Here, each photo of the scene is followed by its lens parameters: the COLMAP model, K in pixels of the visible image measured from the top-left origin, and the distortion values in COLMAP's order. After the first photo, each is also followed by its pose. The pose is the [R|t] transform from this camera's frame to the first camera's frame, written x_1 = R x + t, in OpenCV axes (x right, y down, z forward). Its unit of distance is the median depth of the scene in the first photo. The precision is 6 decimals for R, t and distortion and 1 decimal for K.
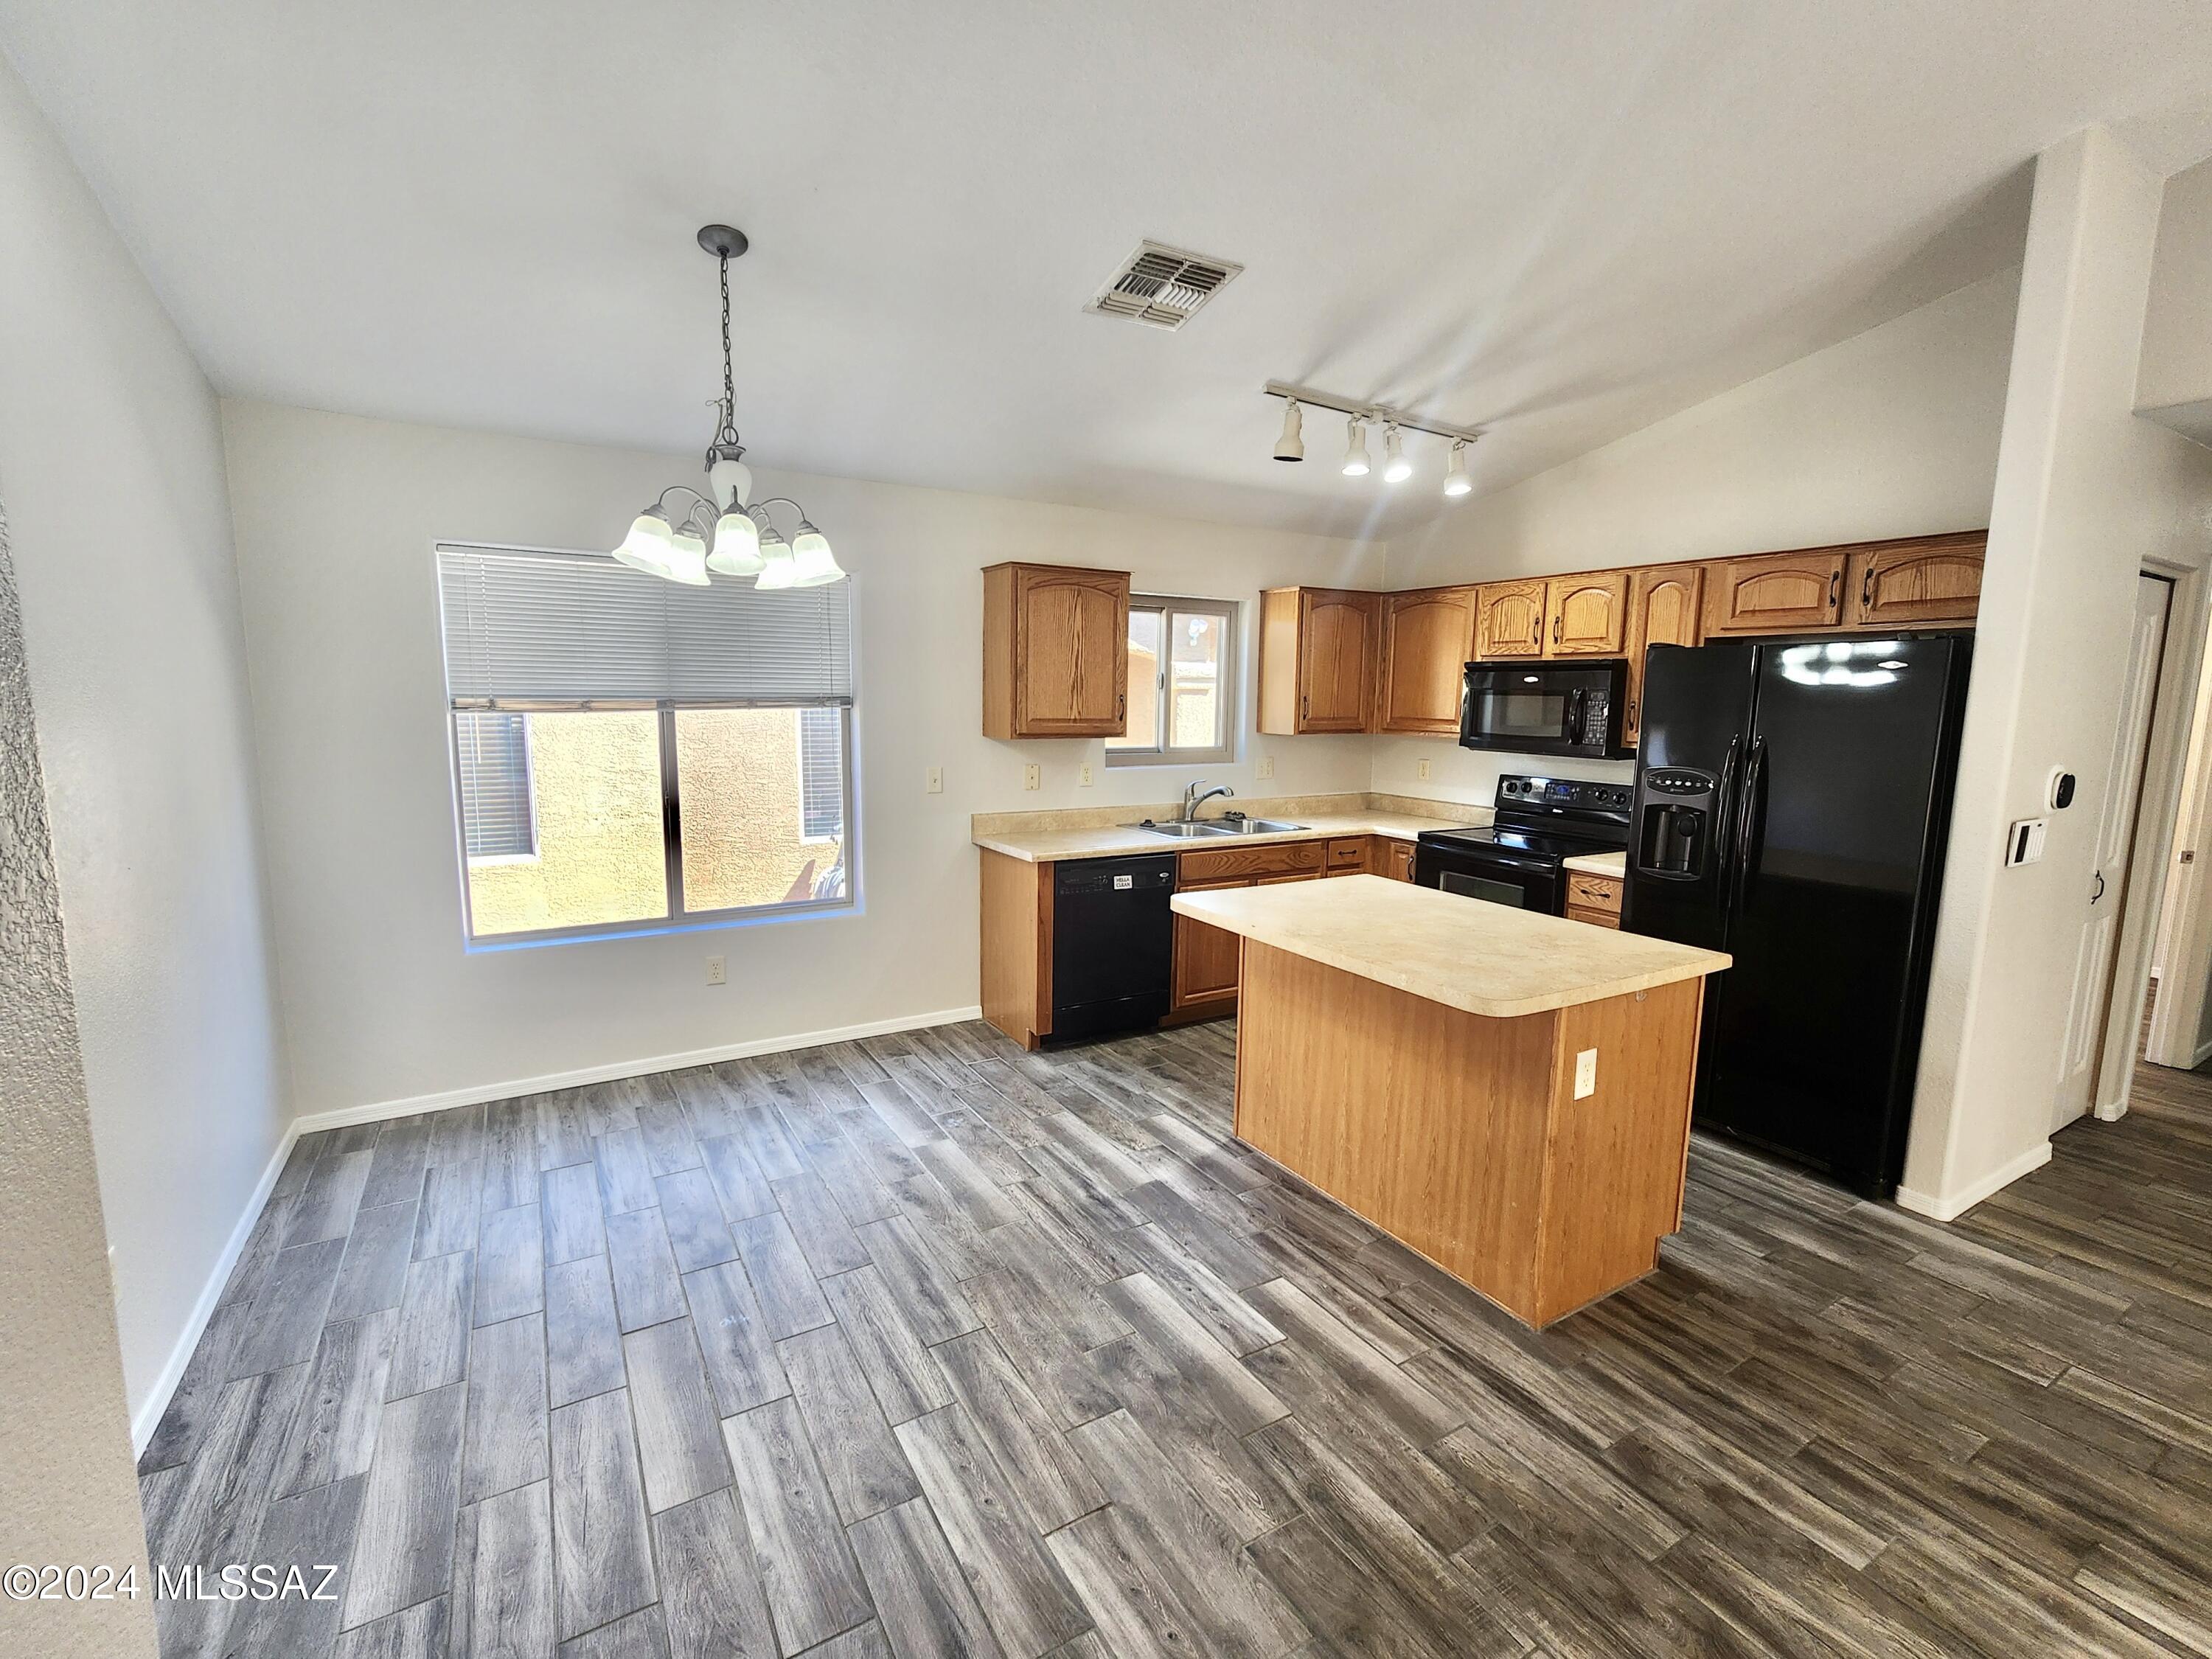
lens RADIAL K [[967.8, 0, 1094.3], [0, 967.8, 824.0], [0, 0, 1]] dist [0.004840, -0.003002]
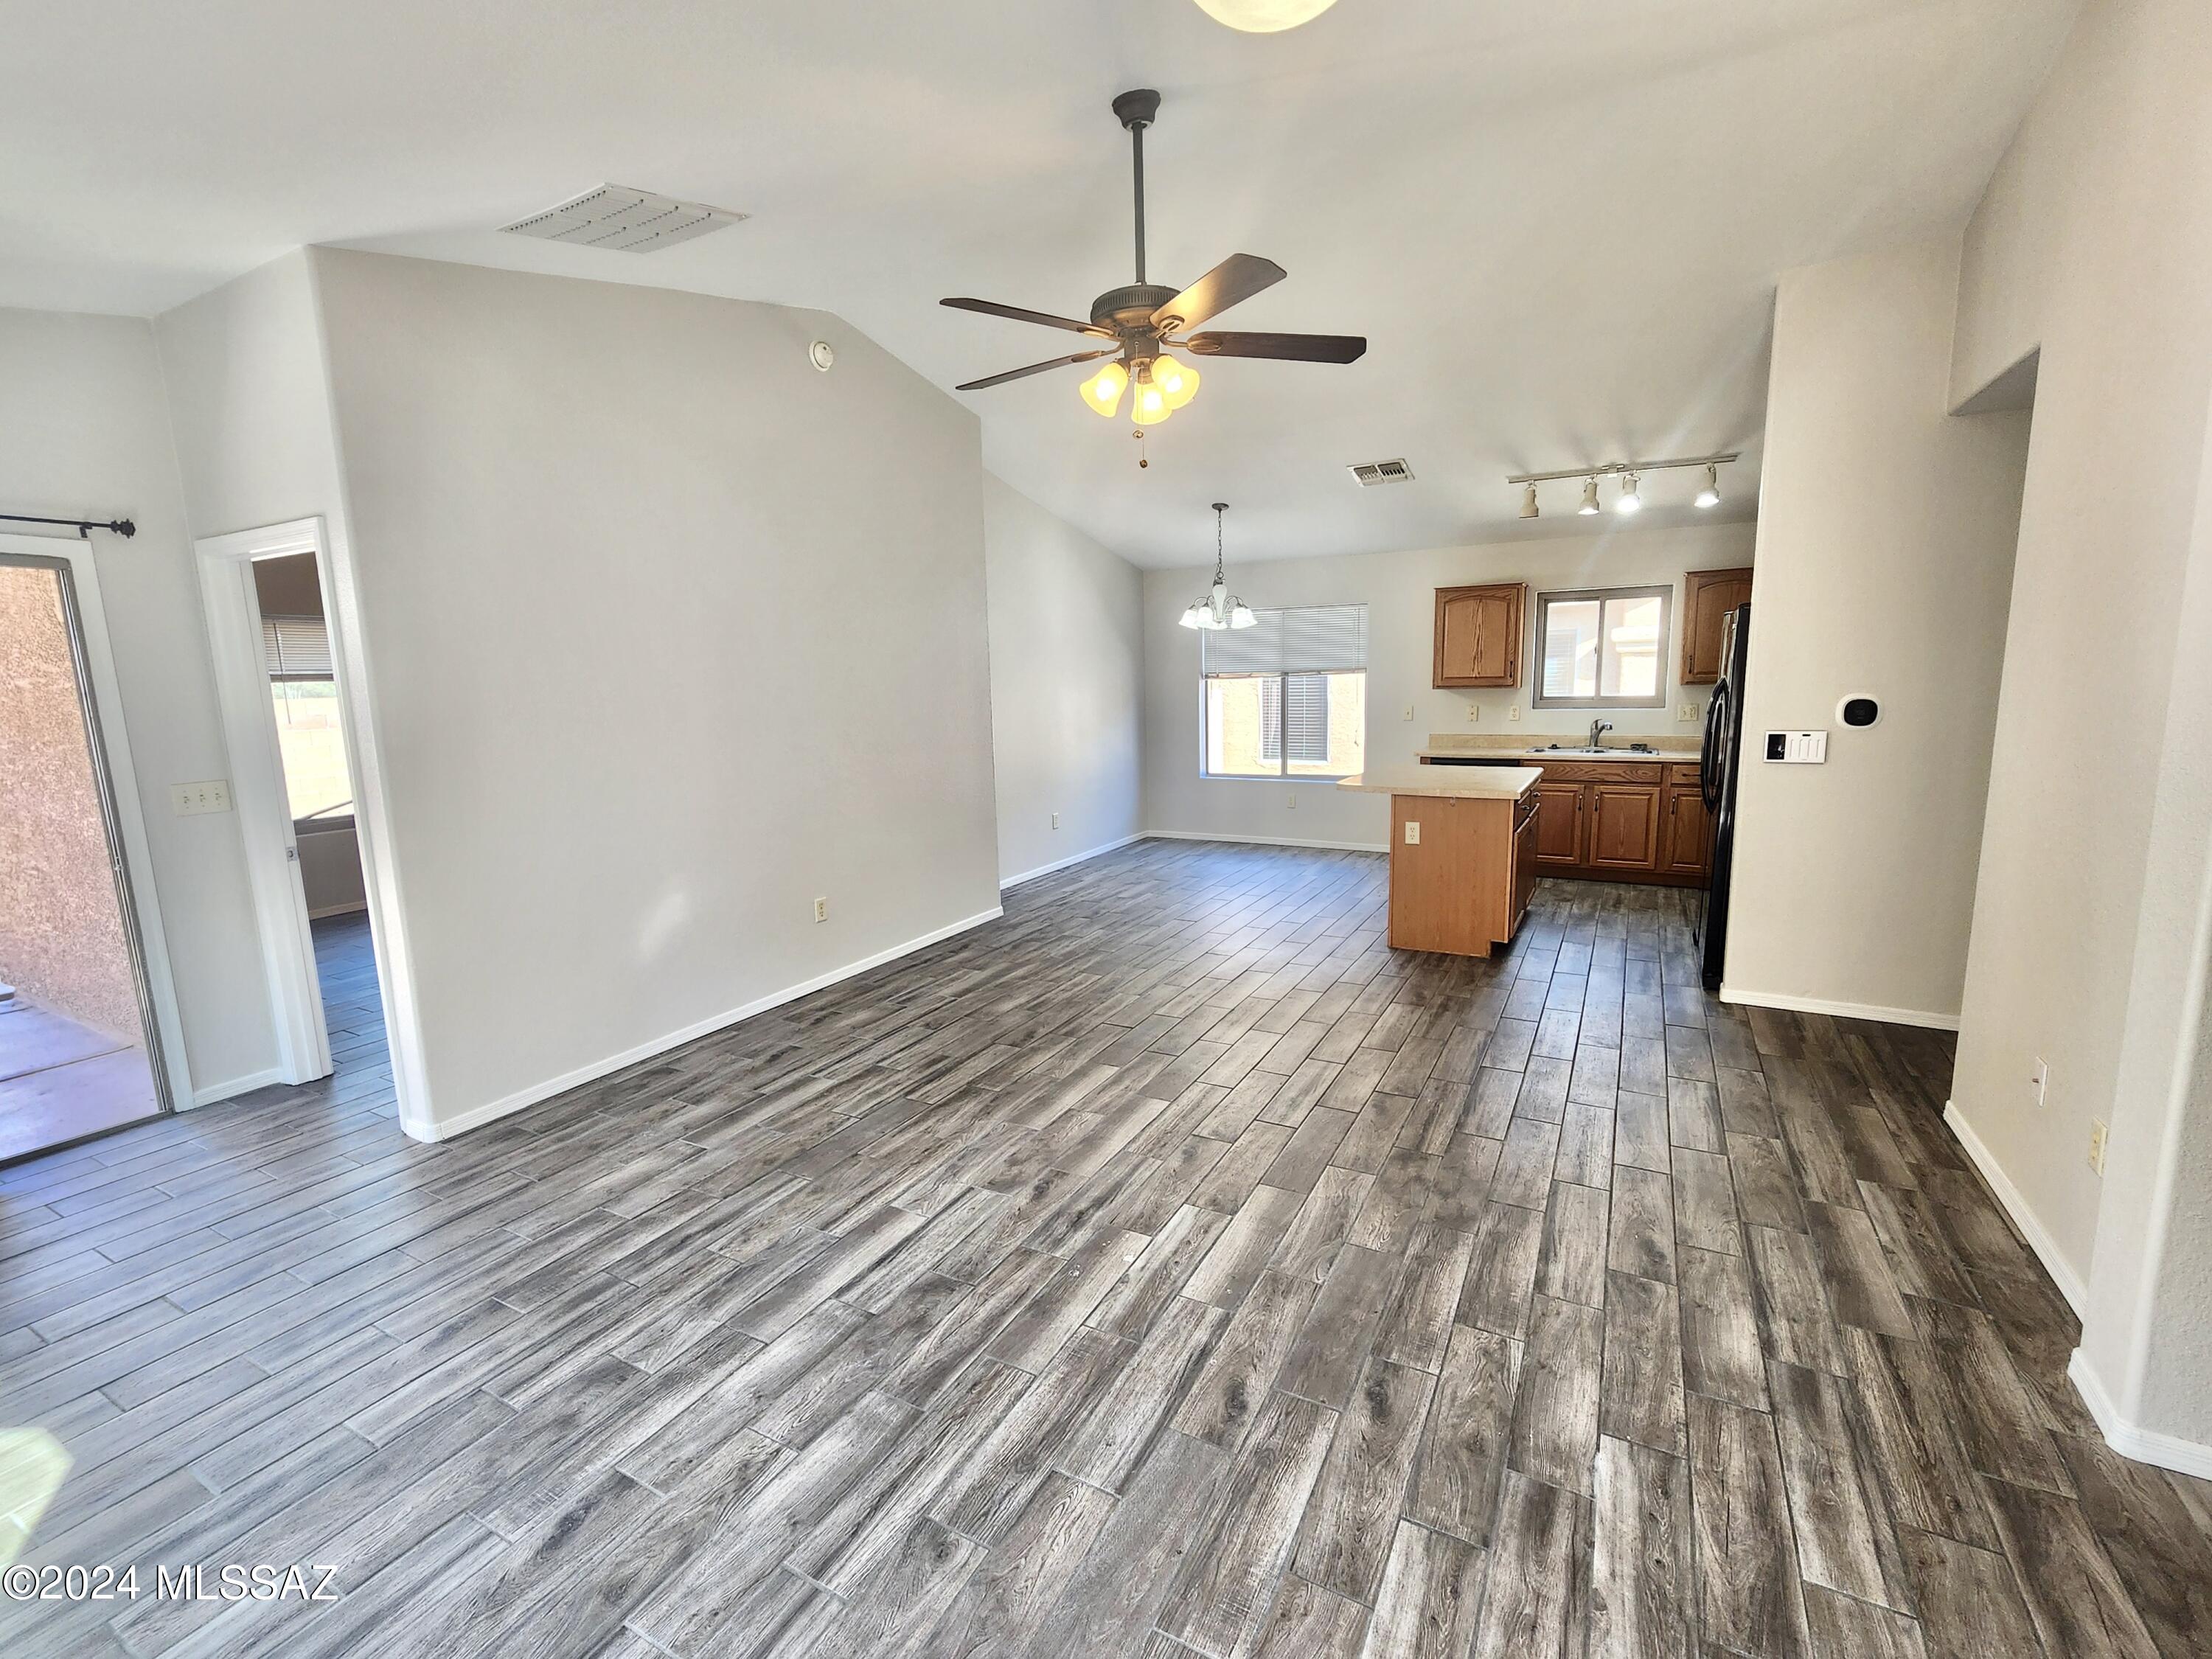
lens RADIAL K [[967.8, 0, 1094.3], [0, 967.8, 824.0], [0, 0, 1]] dist [0.004840, -0.003002]
pose [[0.505335, 0.107019, -0.856261, 1.552710], [-0.084211, 0.993660, 0.074493, 0.103769], [0.858804, 0.034463, 0.511143, -0.567625]]
